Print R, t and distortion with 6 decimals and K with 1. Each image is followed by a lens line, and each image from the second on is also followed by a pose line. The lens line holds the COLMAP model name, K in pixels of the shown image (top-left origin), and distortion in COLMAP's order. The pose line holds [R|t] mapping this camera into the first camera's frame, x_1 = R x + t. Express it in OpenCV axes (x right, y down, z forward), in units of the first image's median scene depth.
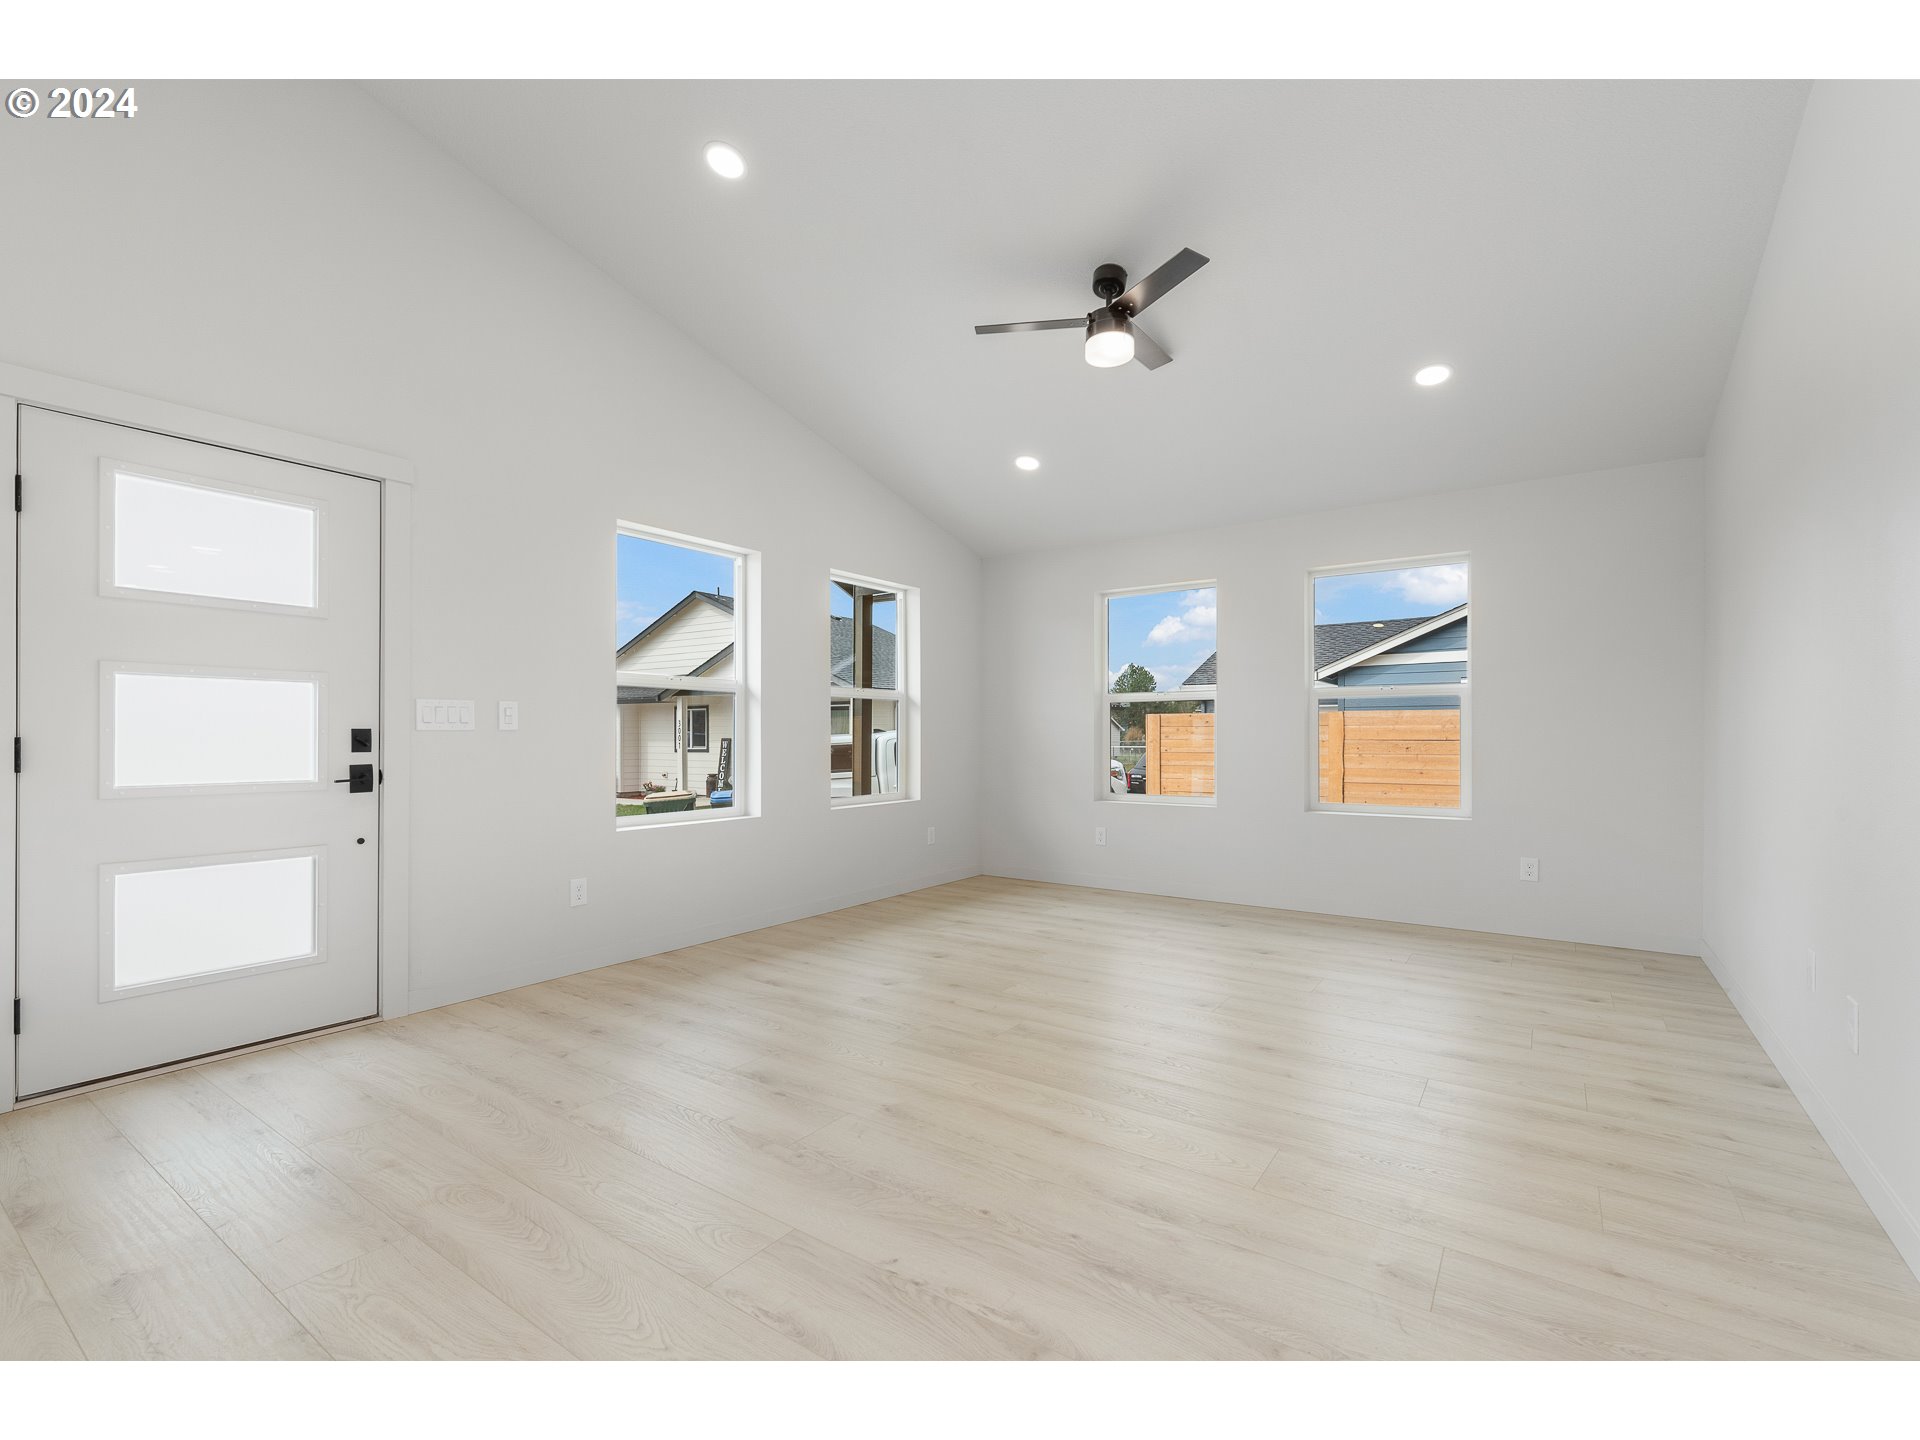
lens RADIAL K [[840.5, 0, 960.2], [0, 840.5, 729.6], [0, 0, 1]] dist [-0.001932, -0.000110]
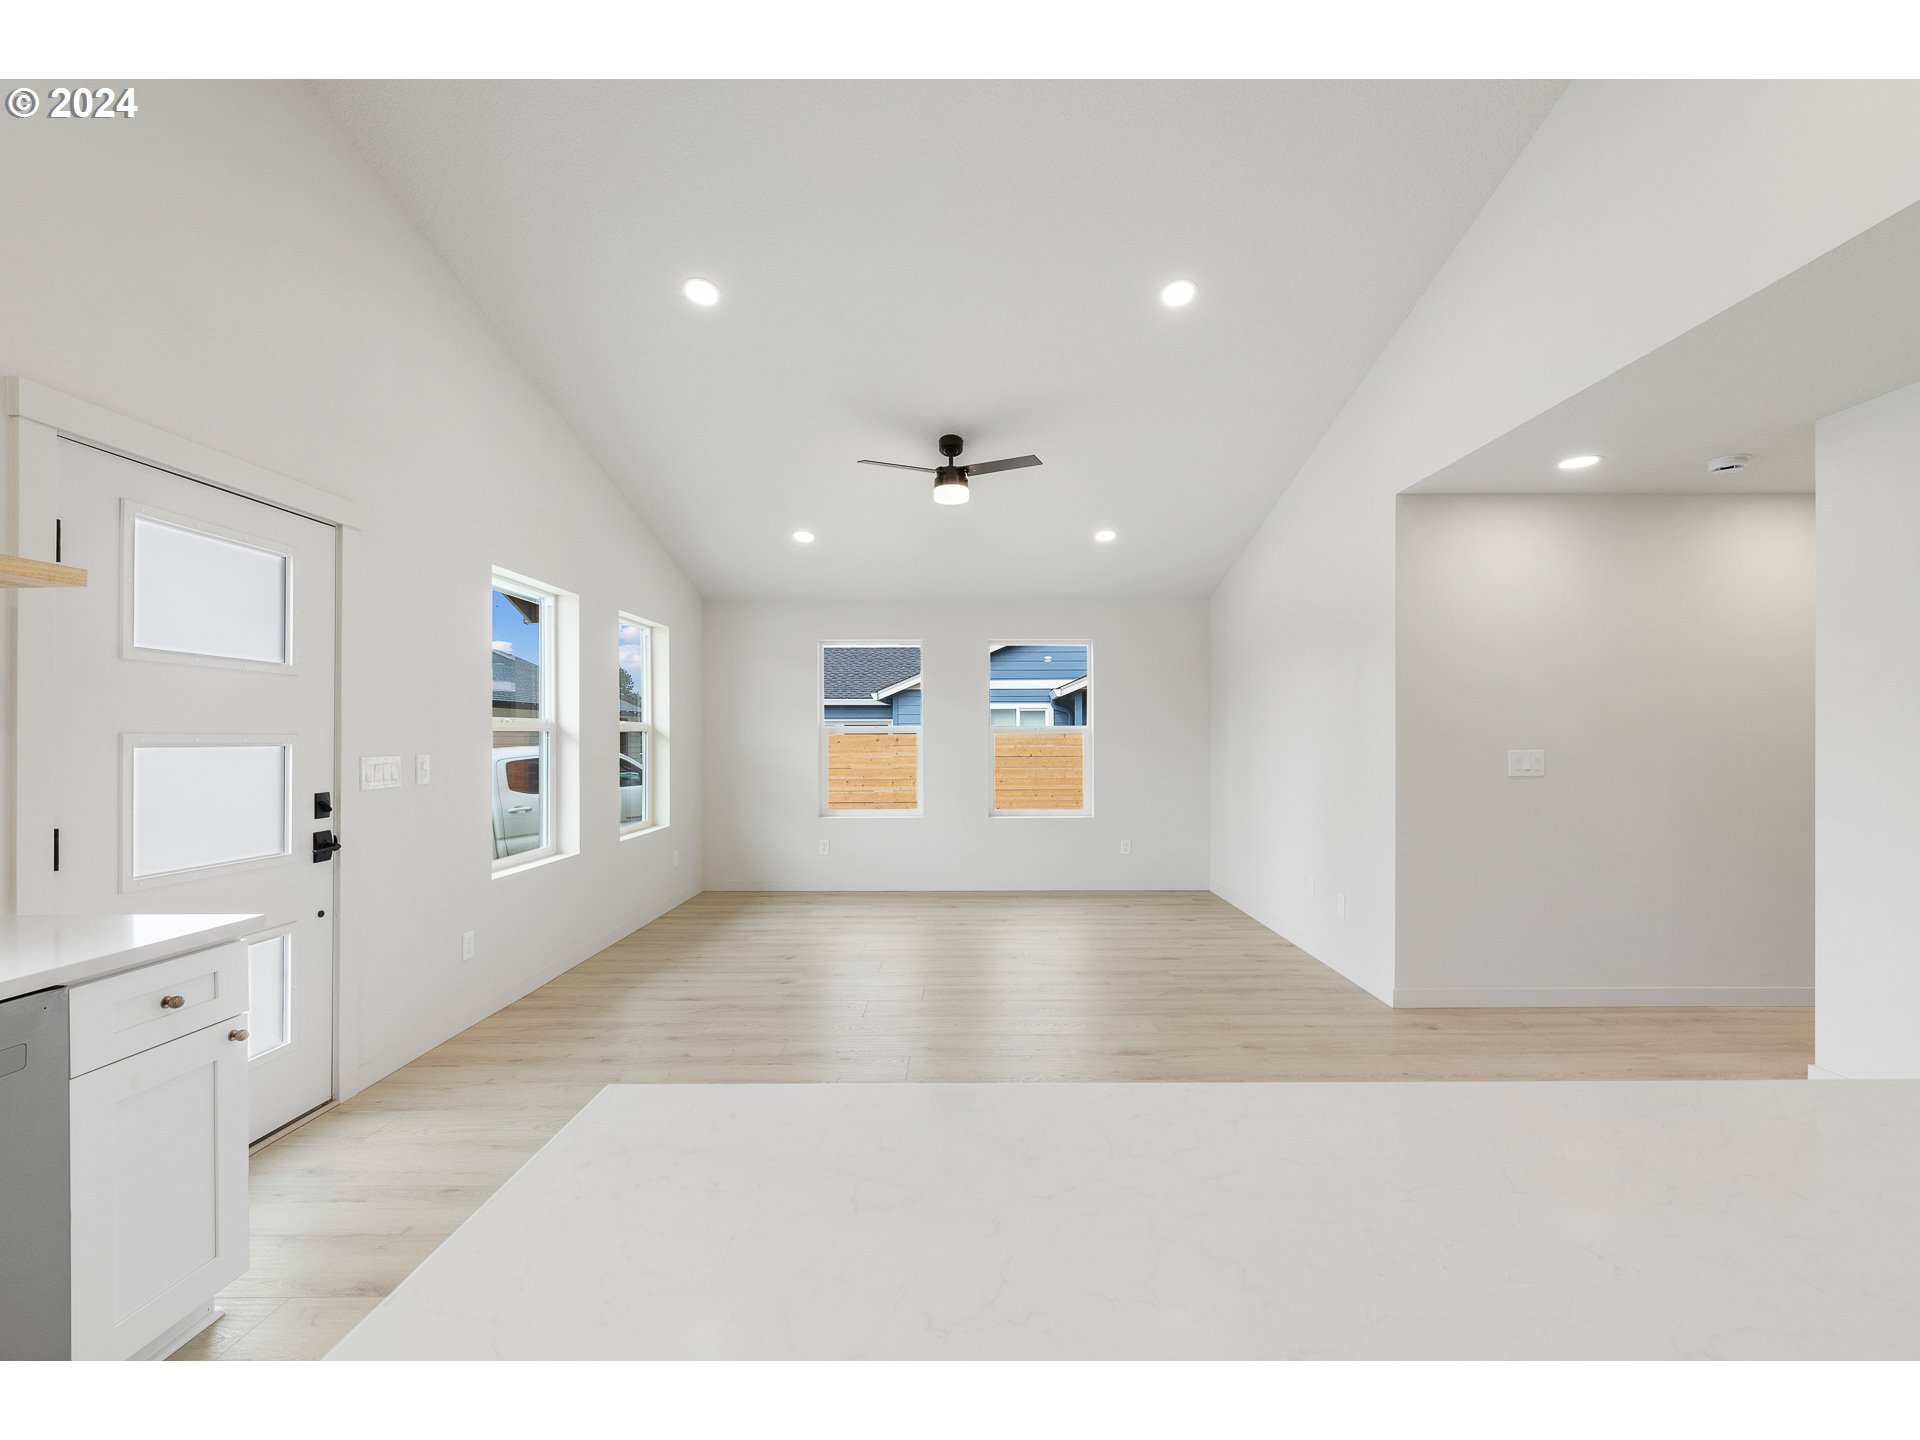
lens RADIAL K [[840.5, 0, 961.6], [0, 840.5, 726.3], [0, 0, 1]] dist [-0.001932, -0.000110]
pose [[0.824213, 0.003881, 0.566266, -0.646298], [-0.000644, 0.999982, -0.005916, -0.068495], [-0.566279, 0.004512, 0.824201, -0.164067]]
